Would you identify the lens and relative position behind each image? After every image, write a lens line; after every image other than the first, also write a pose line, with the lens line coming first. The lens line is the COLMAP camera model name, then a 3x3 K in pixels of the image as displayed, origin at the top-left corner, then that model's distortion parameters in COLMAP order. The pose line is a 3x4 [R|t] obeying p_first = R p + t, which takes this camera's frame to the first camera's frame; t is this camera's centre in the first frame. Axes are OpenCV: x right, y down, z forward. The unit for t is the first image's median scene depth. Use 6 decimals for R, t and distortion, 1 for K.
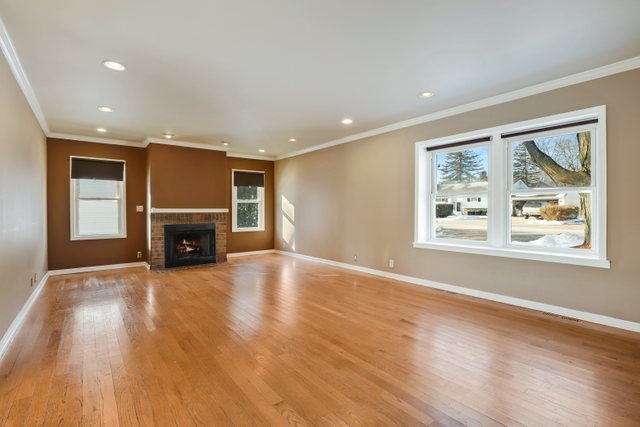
lens RADIAL K [[300.5, 0, 311.6], [0, 300.5, 210.4], [0, 0, 1]] dist [-0.010986, 0.002150]
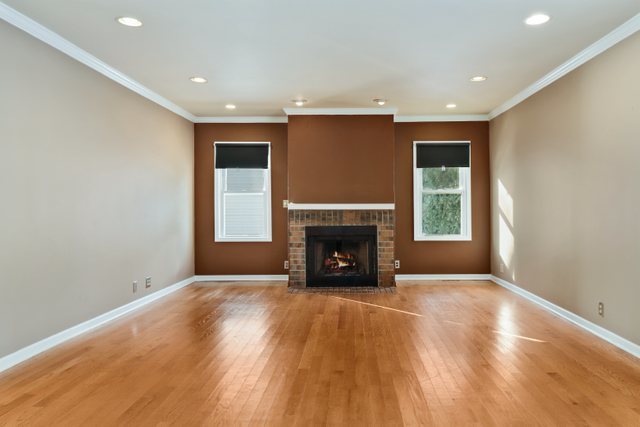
lens RADIAL K [[447.0, 0, 343.5], [0, 447.0, 199.9], [0, 0, 1]] dist [0.019884, -0.002020]
pose [[0.790797, -0.007894, -0.612028, 0.231784], [-0.001132, 0.999896, -0.014359, 0.000058], [0.612078, 0.012048, 0.790706, 0.193448]]
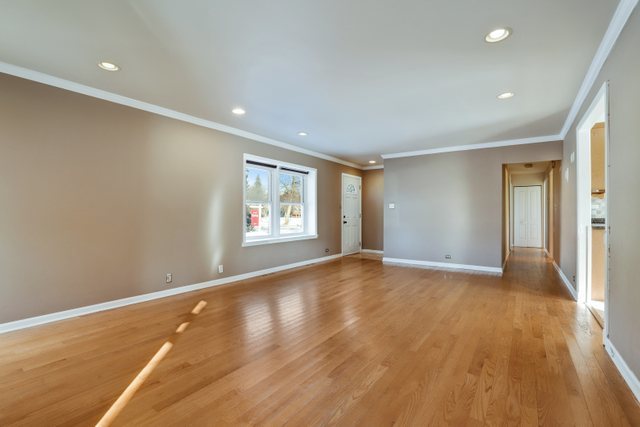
lens RADIAL K [[293.2, 0, 323.8], [0, 293.2, 211.6], [0, 0, 1]] dist [-0.021618, 0.007353]
pose [[-0.339169, 0.008006, 0.940691, -0.583669], [0.000581, 0.999965, -0.008301, 0.004755], [-0.940725, -0.002268, -0.339162, 0.800591]]
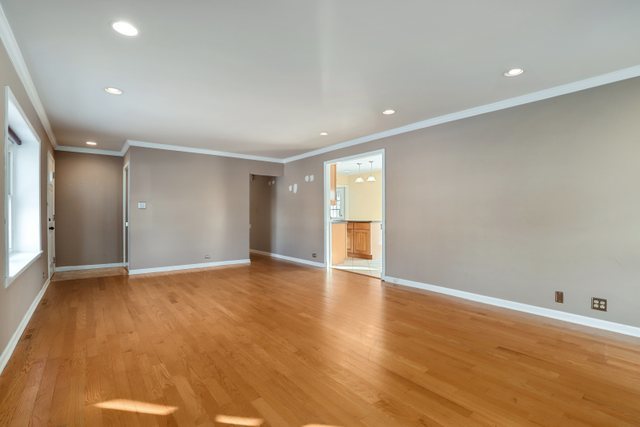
lens RADIAL K [[293.2, 0, 315.4], [0, 293.2, 216.6], [0, 0, 1]] dist [-0.021618, 0.007353]
pose [[-0.999652, -0.000707, -0.026369, -0.133513], [-0.000912, 0.999969, 0.007774, 0.001817], [0.026363, 0.007796, -0.999622, 1.113069]]
